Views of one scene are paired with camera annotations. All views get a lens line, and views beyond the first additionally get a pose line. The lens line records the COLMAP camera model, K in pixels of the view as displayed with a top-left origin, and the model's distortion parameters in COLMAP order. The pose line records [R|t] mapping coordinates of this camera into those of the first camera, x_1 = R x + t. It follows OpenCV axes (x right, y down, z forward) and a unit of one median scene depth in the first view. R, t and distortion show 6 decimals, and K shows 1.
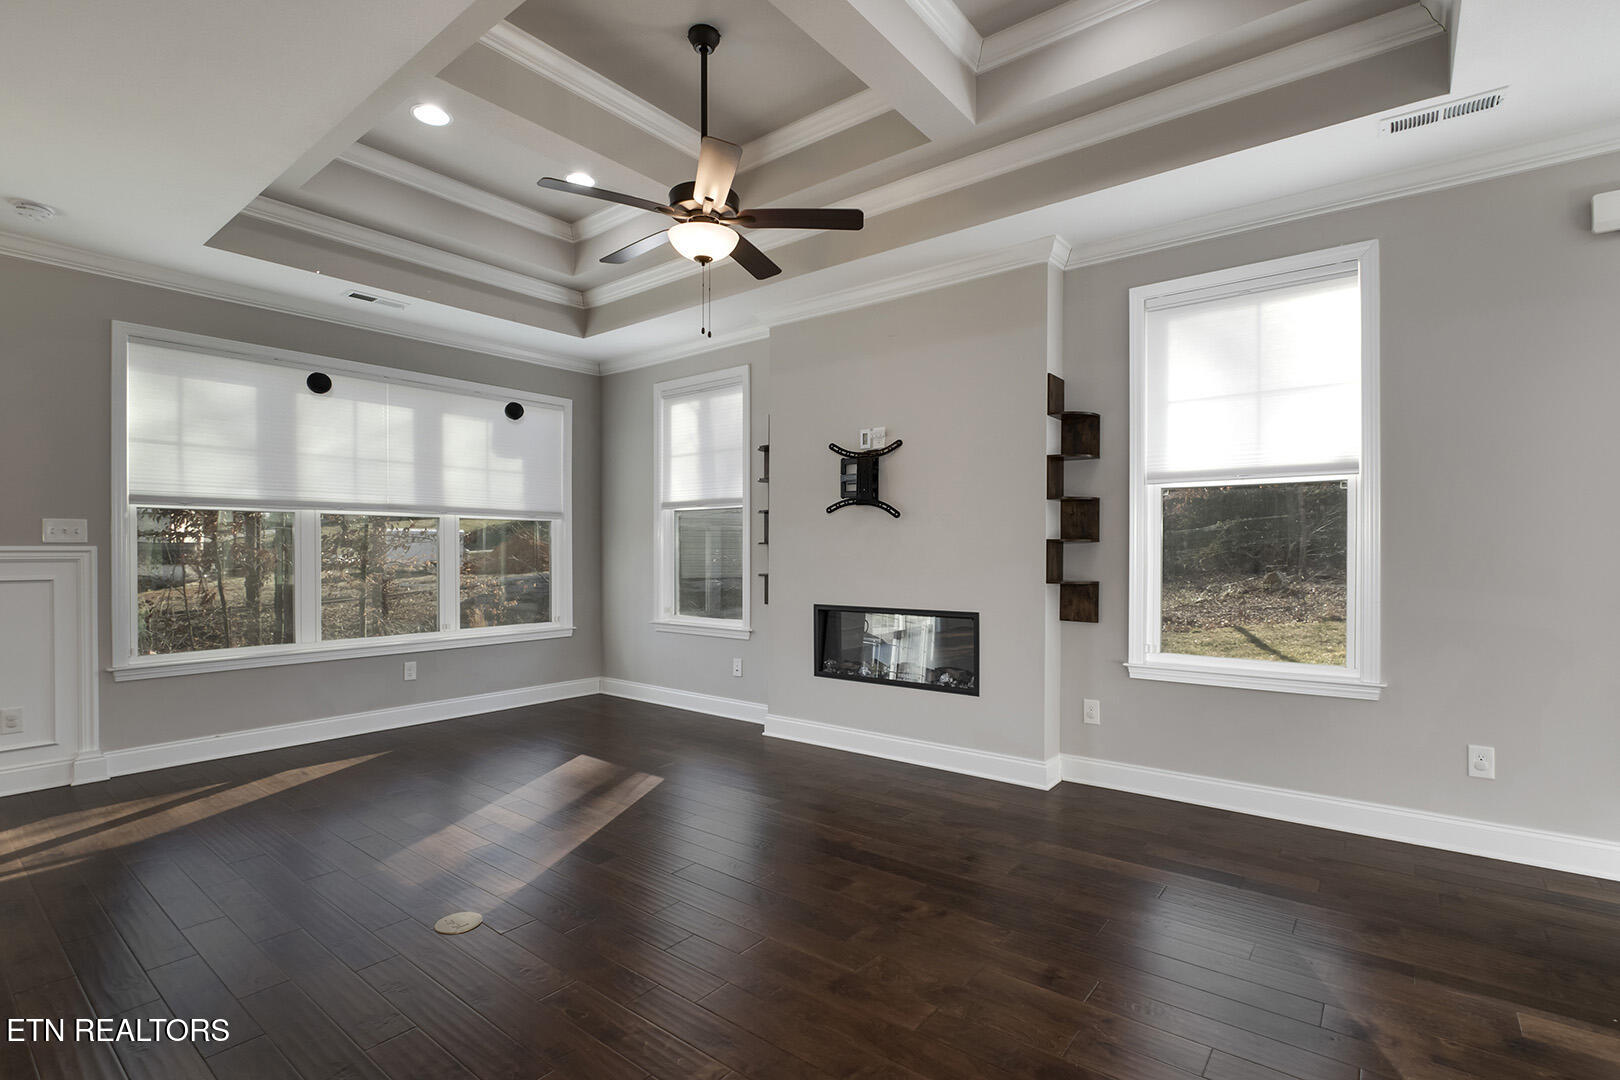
lens RADIAL K [[760.4, 0, 812.7], [0, 760.4, 555.1], [0, 0, 1]] dist [-0.024323, 0.004277]
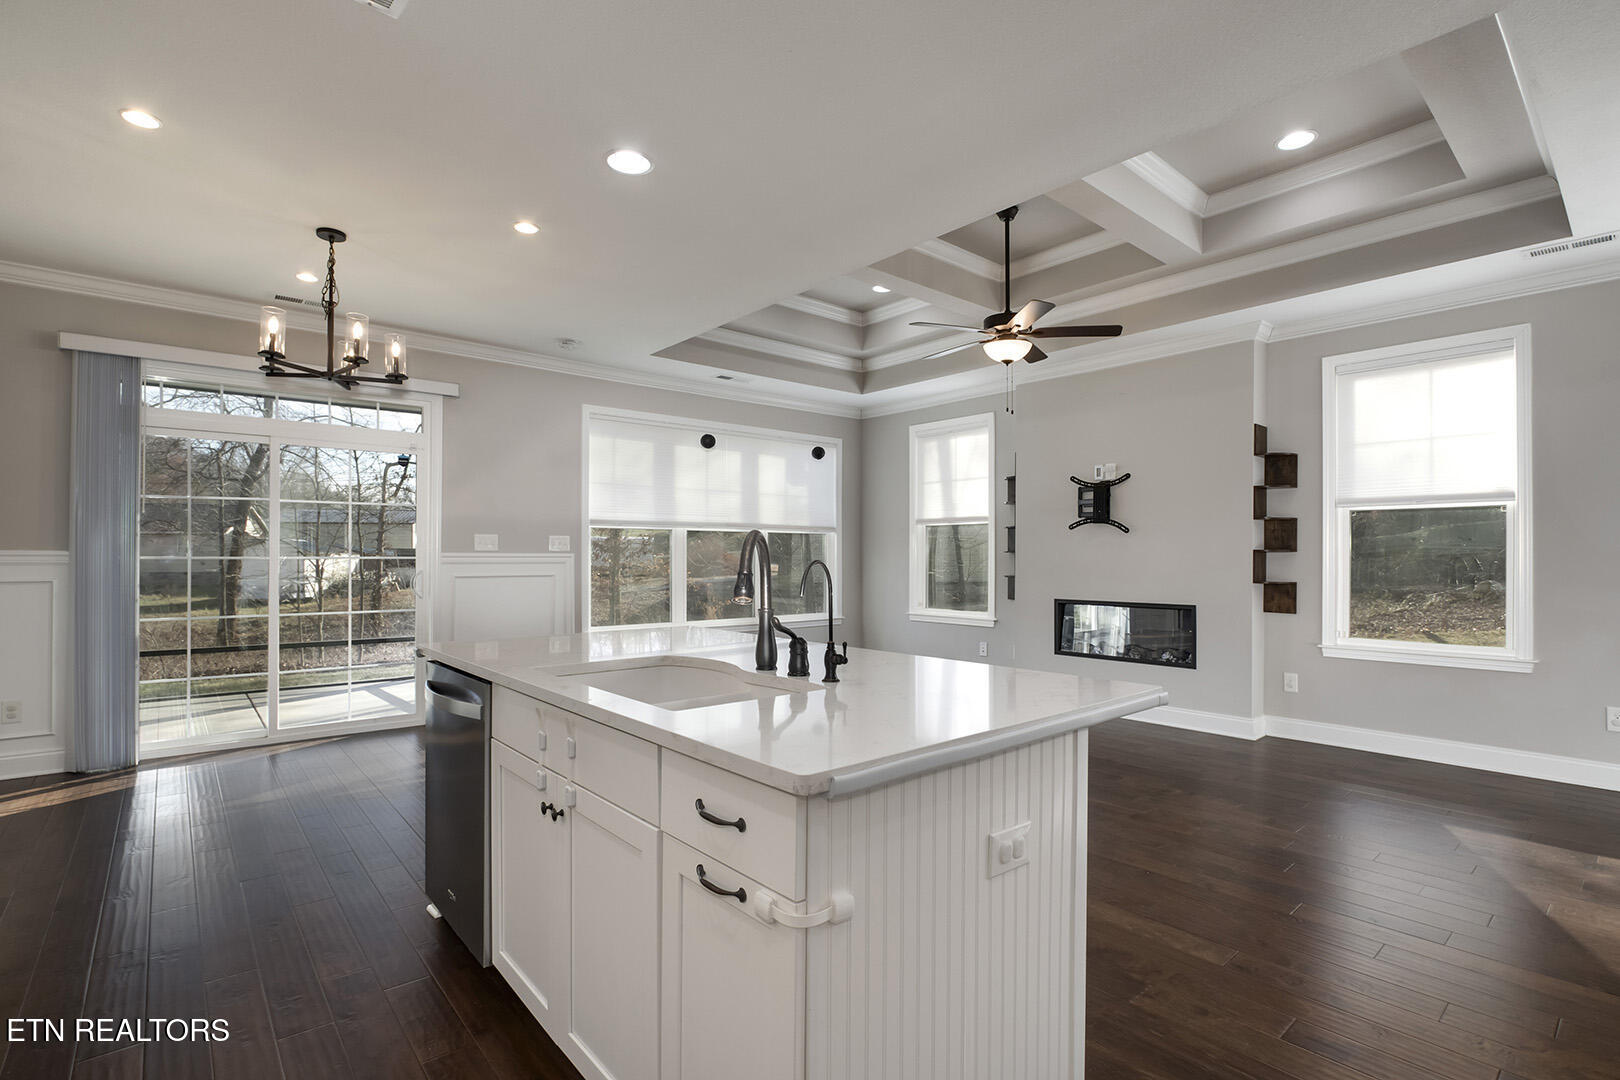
lens RADIAL K [[760.4, 0, 812.7], [0, 760.4, 555.1], [0, 0, 1]] dist [-0.024323, 0.004277]
pose [[0.981176, 0.002185, -0.193101, -0.179345], [-0.003719, 0.999964, -0.007584, 0.001188], [0.193078, 0.008160, 0.981150, -0.409928]]
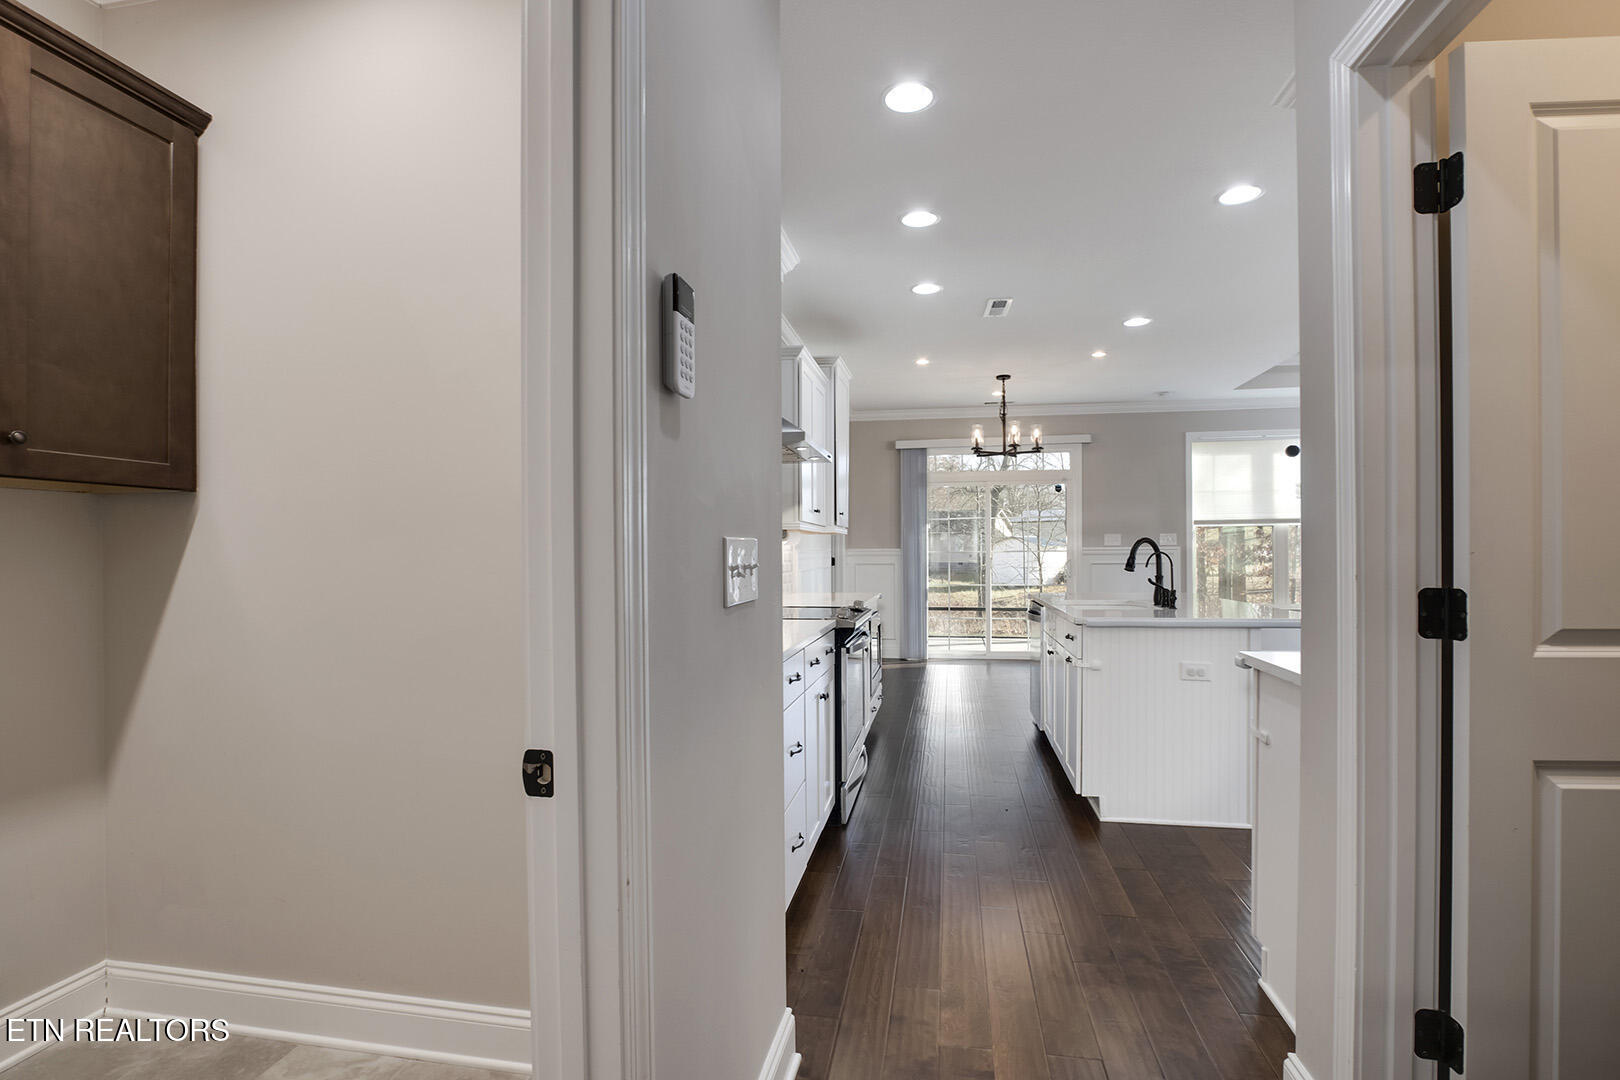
lens RADIAL K [[760.4, 0, 812.7], [0, 760.4, 555.1], [0, 0, 1]] dist [-0.024323, 0.004277]
pose [[0.468410, 0.003021, -0.883506, 0.362159], [0.000916, 0.999992, 0.003904, 0.001733], [0.883511, -0.002638, 0.468403, -0.800488]]
